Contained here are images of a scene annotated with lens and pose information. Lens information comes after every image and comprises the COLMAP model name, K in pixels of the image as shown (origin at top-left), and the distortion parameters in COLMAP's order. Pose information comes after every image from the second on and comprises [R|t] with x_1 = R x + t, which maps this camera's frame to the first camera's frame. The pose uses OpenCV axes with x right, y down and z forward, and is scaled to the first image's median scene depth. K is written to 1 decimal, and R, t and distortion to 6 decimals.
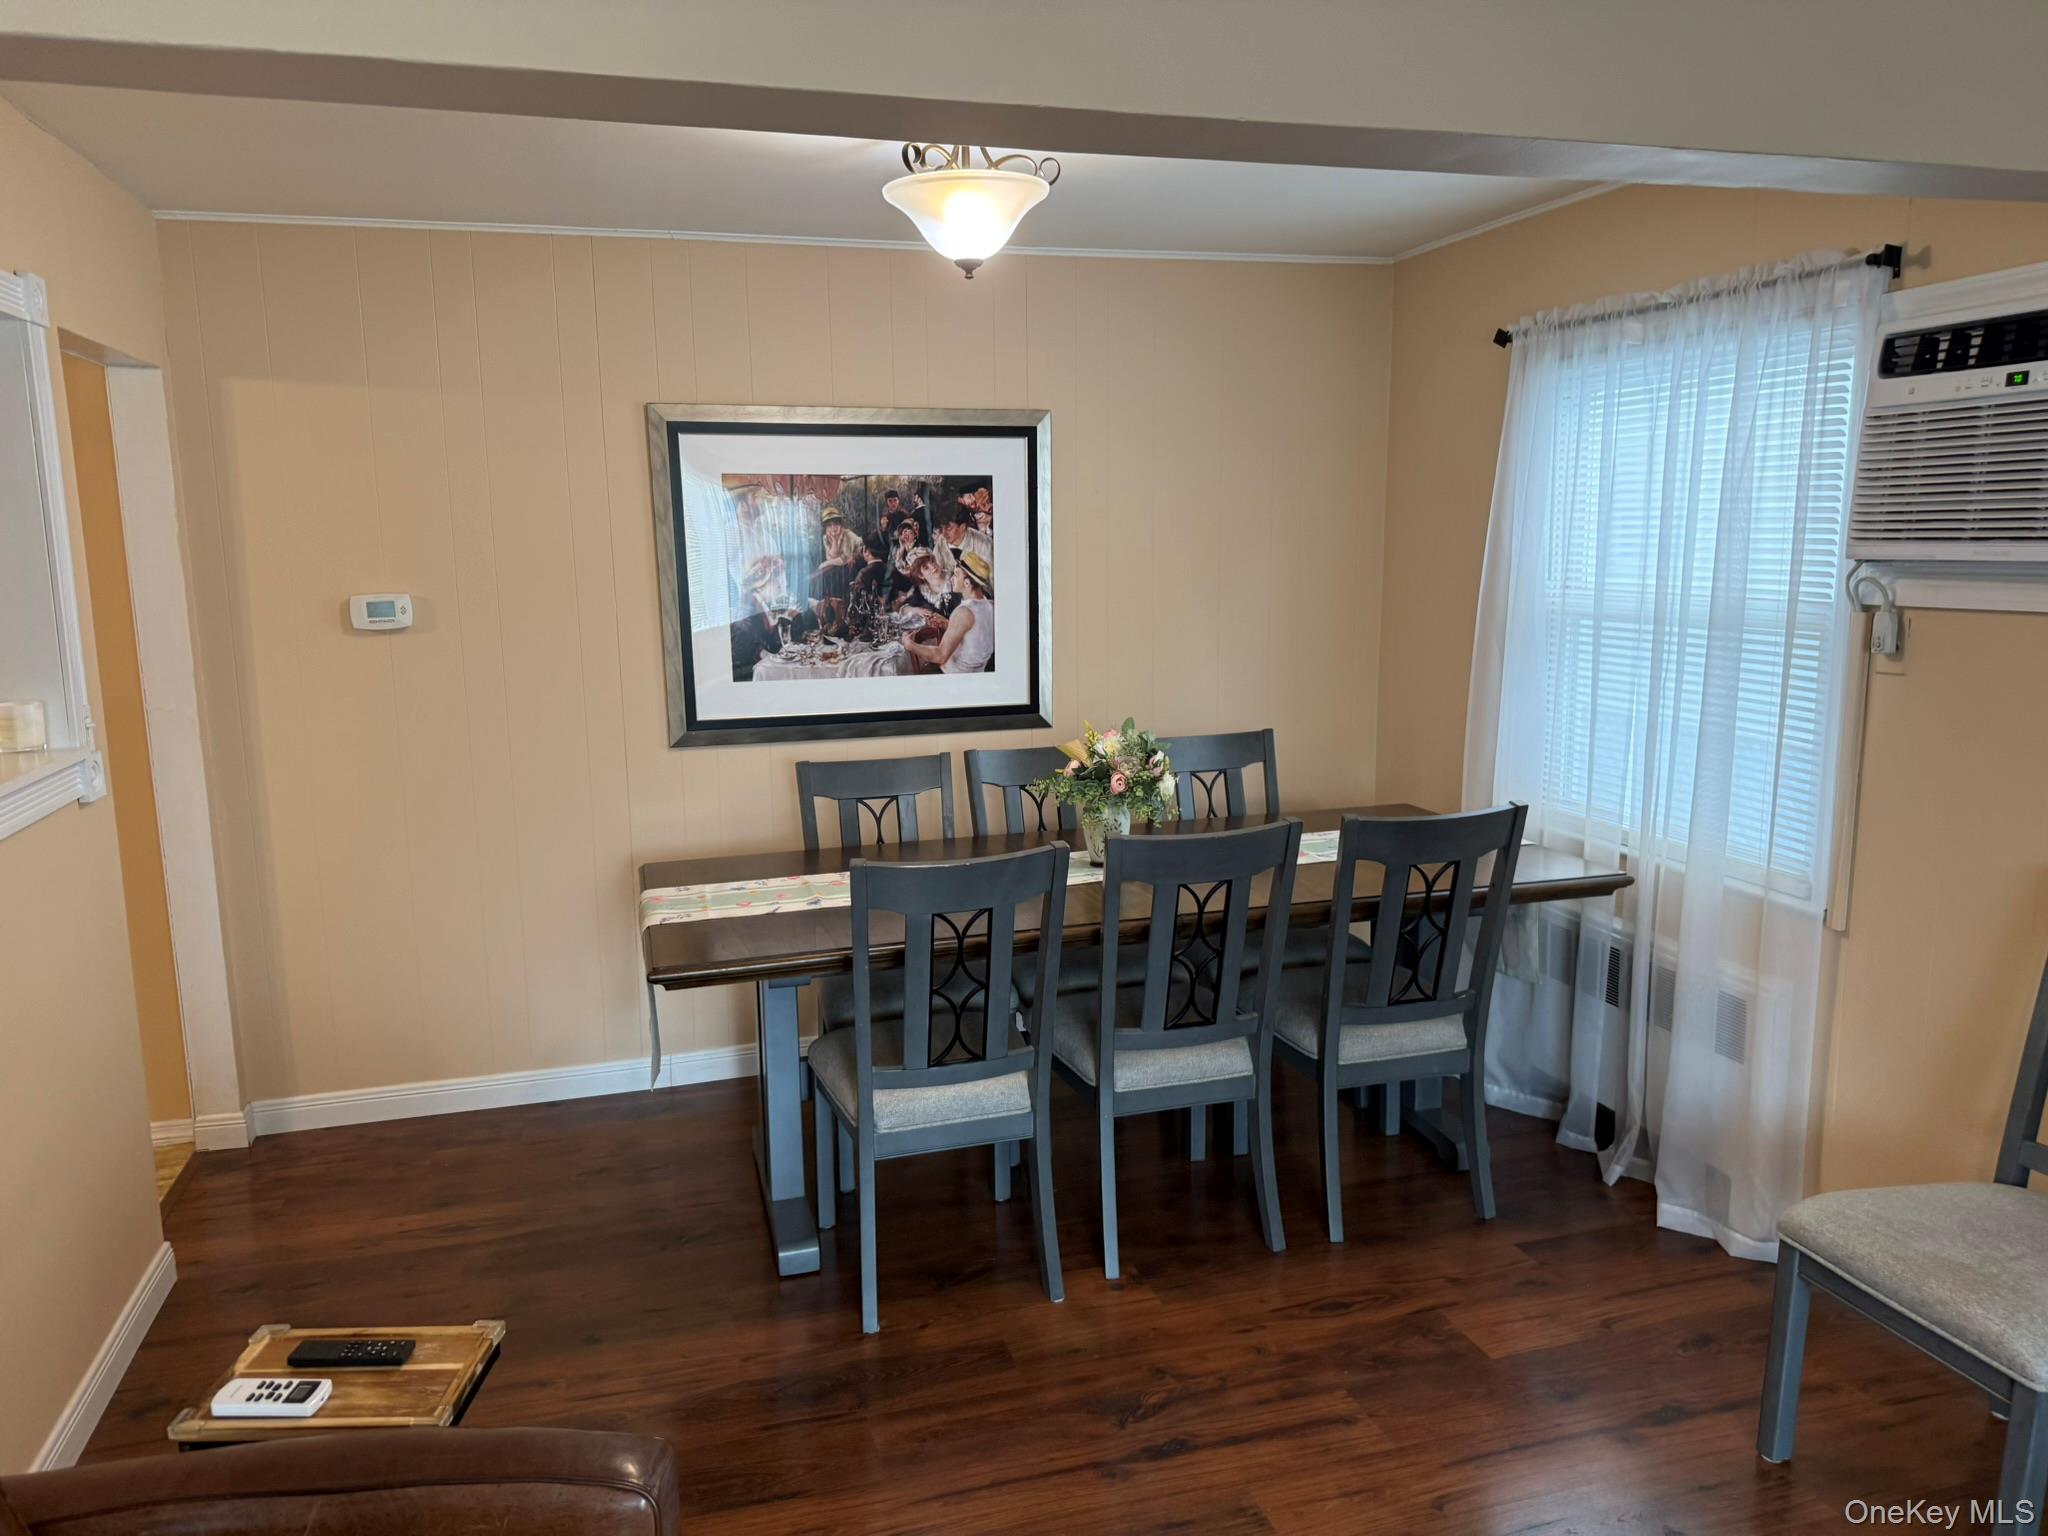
lens RADIAL K [[1451.8, 0, 1015.1], [0, 1451.8, 772.3], [0, 0, 1]] dist [0.027790, -0.019900]
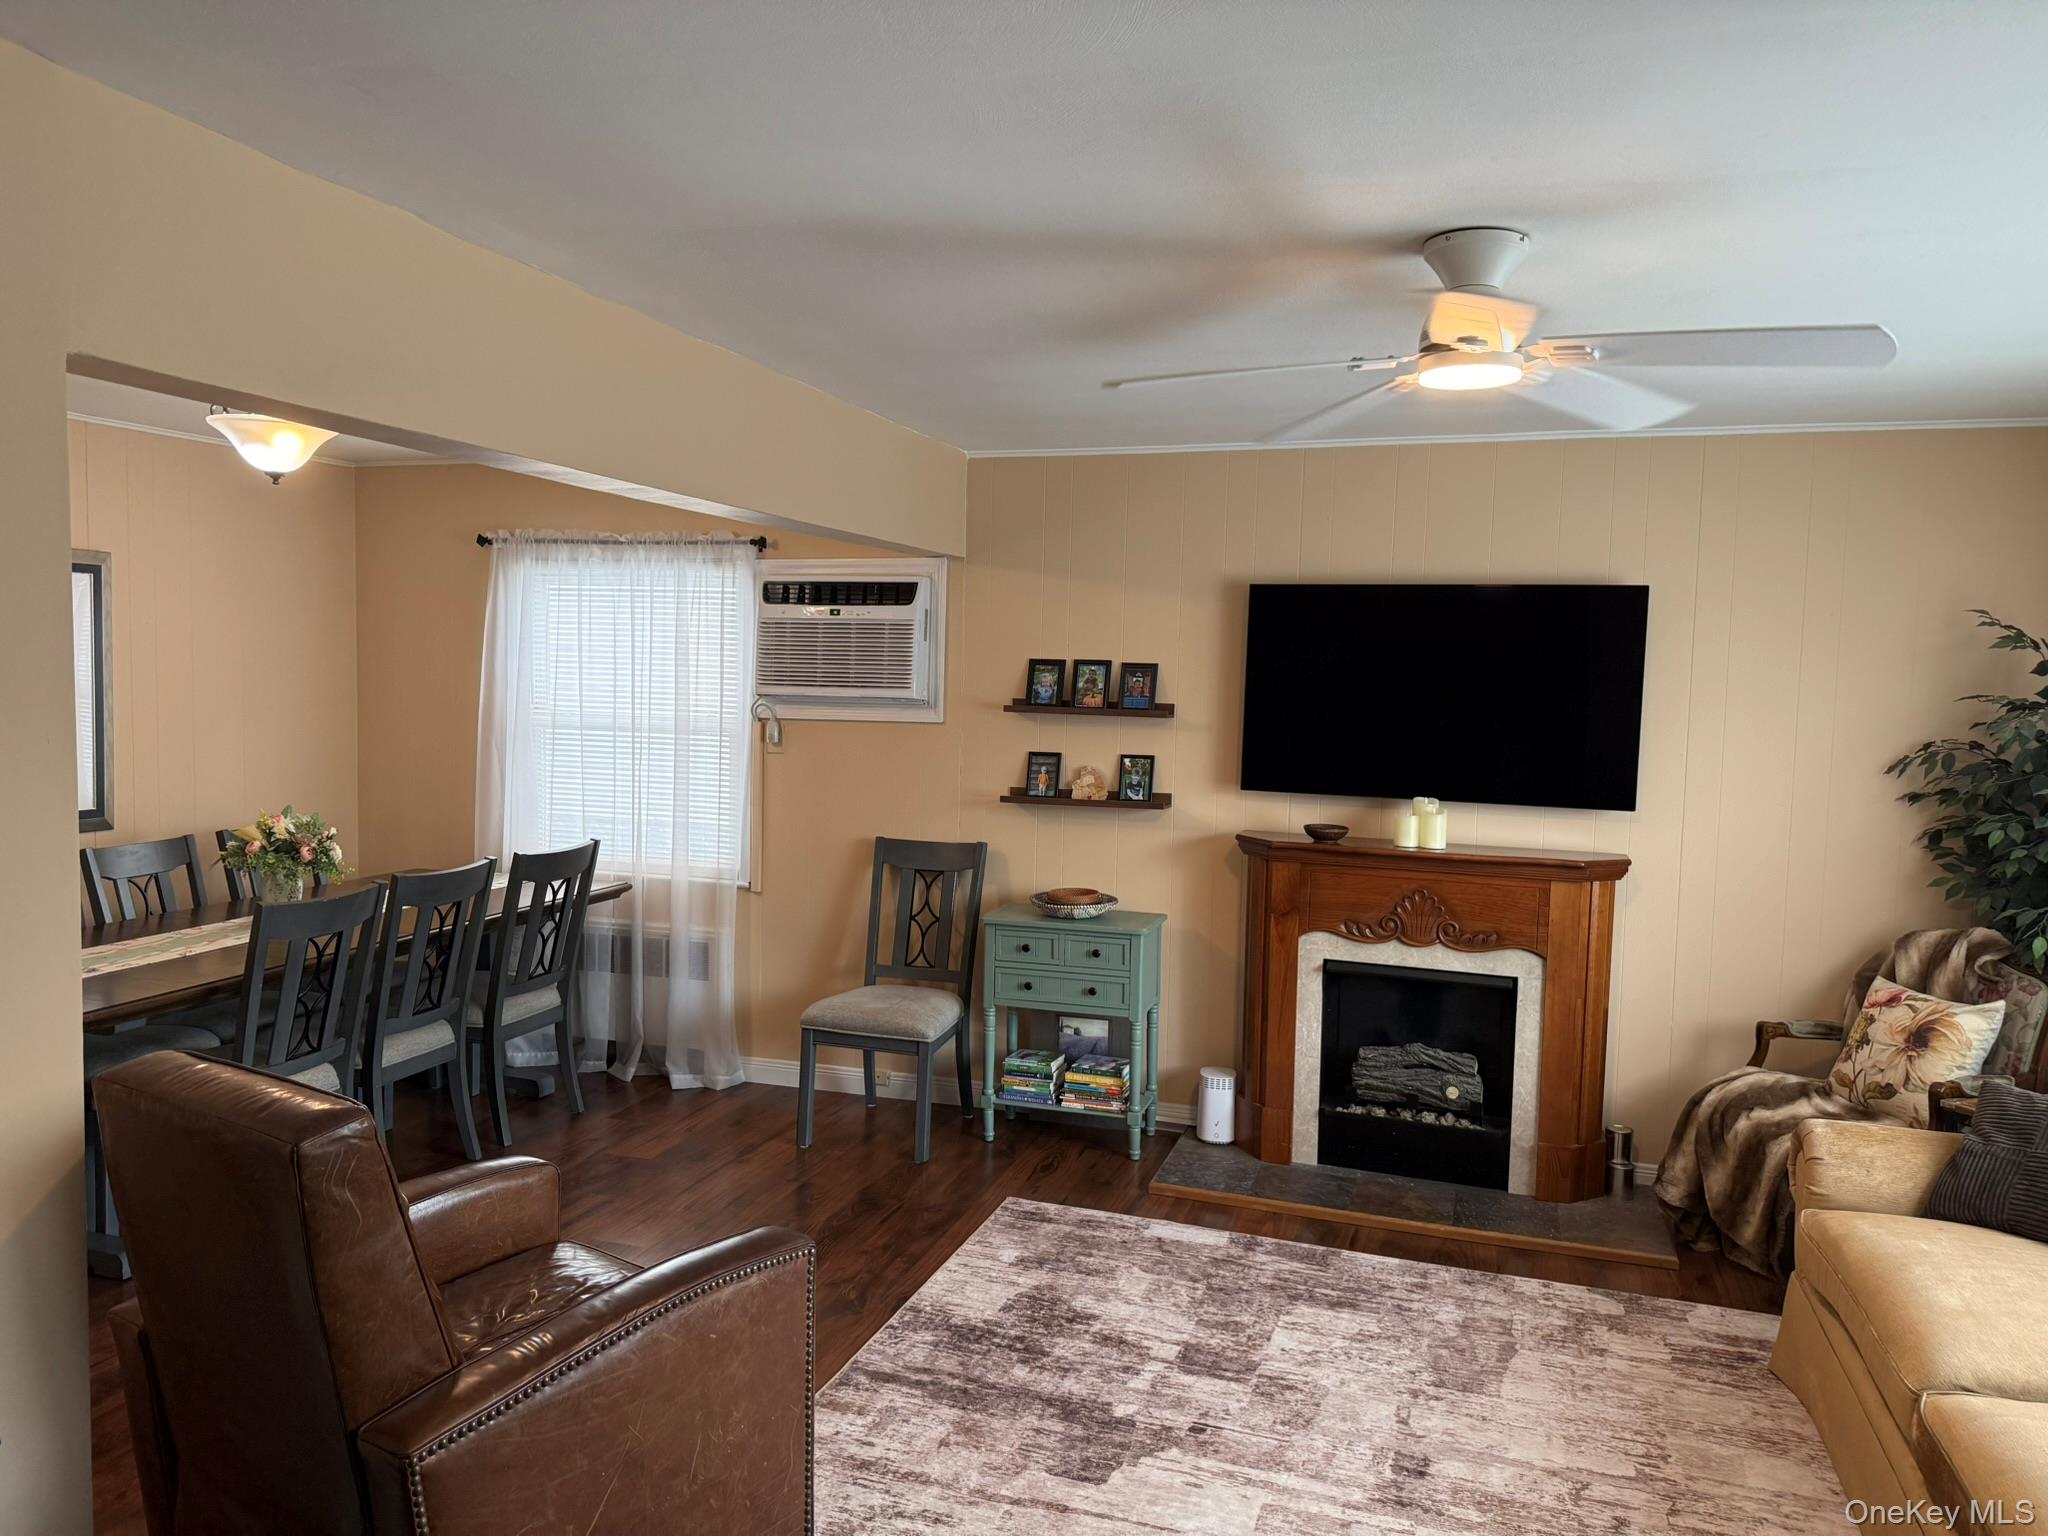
lens RADIAL K [[1451.8, 0, 1027.4], [0, 1451.8, 767.4], [0, 0, 1]] dist [0.027790, -0.019900]
pose [[0.562764, -0.028868, 0.826114, -0.721989], [0.103079, 0.994040, -0.035484, 0.048197], [-0.820166, 0.105124, 0.562385, -0.315603]]
